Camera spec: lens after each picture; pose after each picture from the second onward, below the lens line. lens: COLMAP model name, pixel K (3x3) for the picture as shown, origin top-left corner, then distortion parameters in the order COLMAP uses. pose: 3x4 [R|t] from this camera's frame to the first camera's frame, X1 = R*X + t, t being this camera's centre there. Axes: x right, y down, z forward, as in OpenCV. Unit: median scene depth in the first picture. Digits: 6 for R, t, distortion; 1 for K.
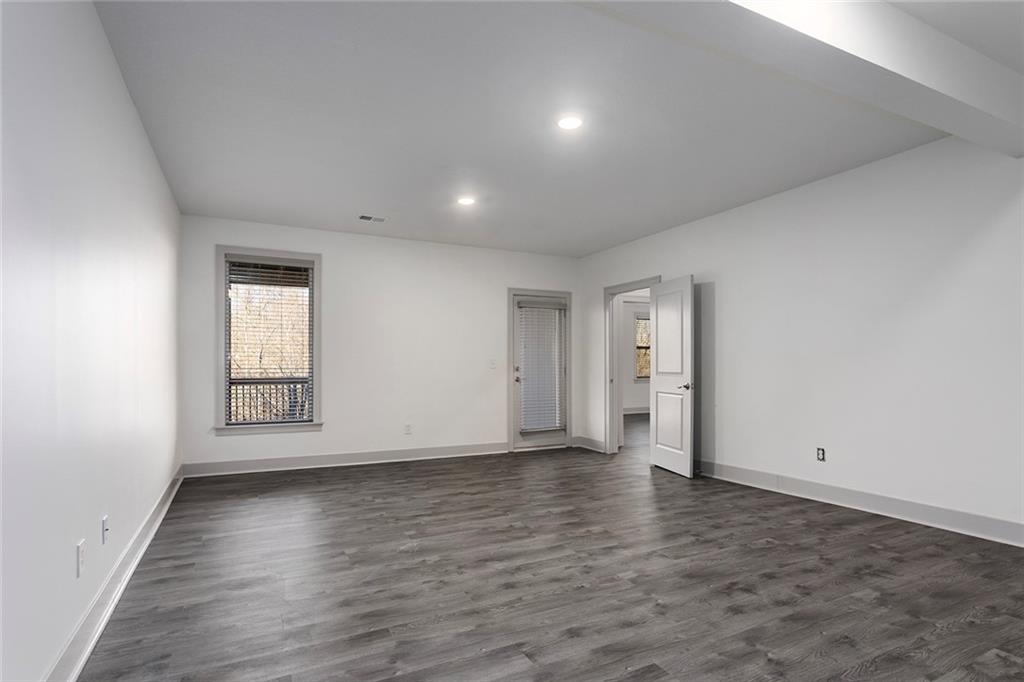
lens RADIAL K [[539.1, 0, 512.0], [0, 539.1, 341.0], [0, 0, 1]] dist [0.002587, 0.000254]
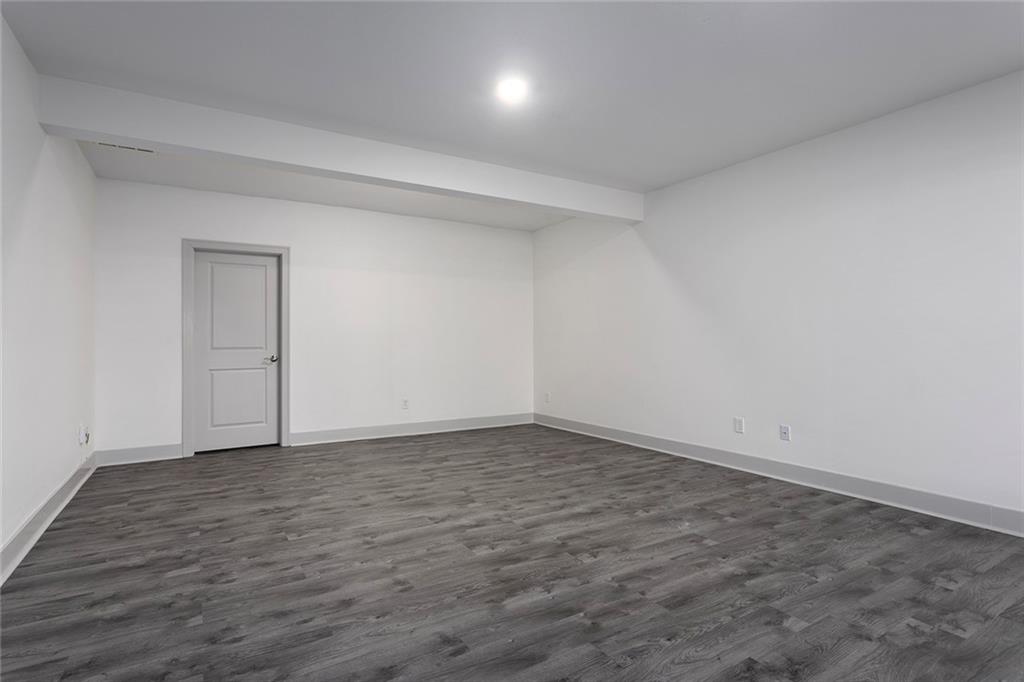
lens RADIAL K [[539.1, 0, 512.0], [0, 539.1, 341.0], [0, 0, 1]] dist [0.002587, 0.000254]
pose [[-0.997556, 0.007876, -0.069422, 0.183199], [0.011307, 0.998727, -0.049166, 0.094975], [0.068946, -0.049831, -0.996375, 1.990764]]
